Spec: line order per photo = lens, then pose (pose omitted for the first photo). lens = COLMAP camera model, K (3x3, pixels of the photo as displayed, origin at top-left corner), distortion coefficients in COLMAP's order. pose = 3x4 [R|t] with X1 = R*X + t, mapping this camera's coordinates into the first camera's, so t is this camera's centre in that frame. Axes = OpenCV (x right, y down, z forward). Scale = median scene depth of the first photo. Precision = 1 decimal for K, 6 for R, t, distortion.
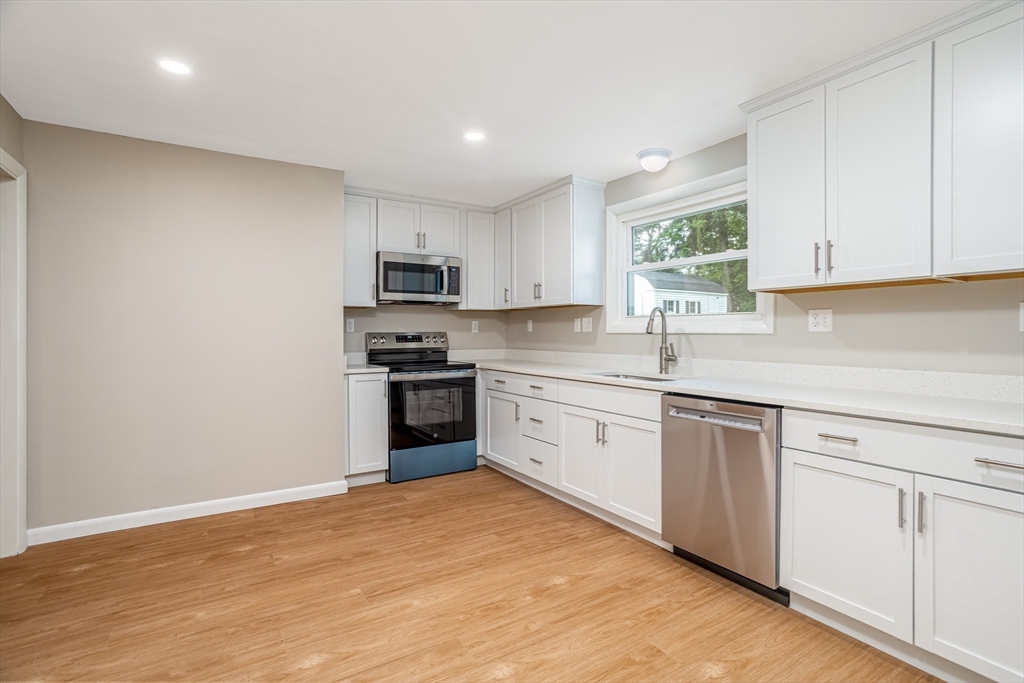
lens RADIAL K [[499.8, 0, 511.2], [0, 499.8, 333.7], [0, 0, 1]] dist [-0.052756, 0.031807]
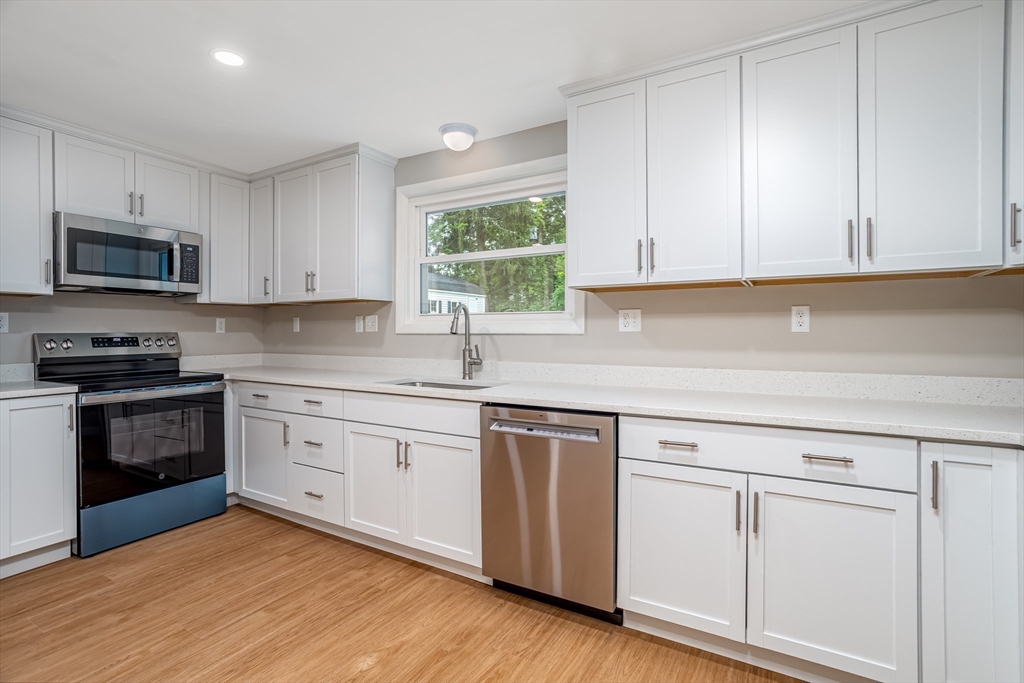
lens RADIAL K [[499.8, 0, 511.2], [0, 499.8, 333.7], [0, 0, 1]] dist [-0.052756, 0.031807]
pose [[0.887611, -0.002709, 0.460586, -0.035798], [0.002197, 0.999996, 0.001647, -0.002177], [-0.460589, -0.000450, 0.887613, 0.170673]]
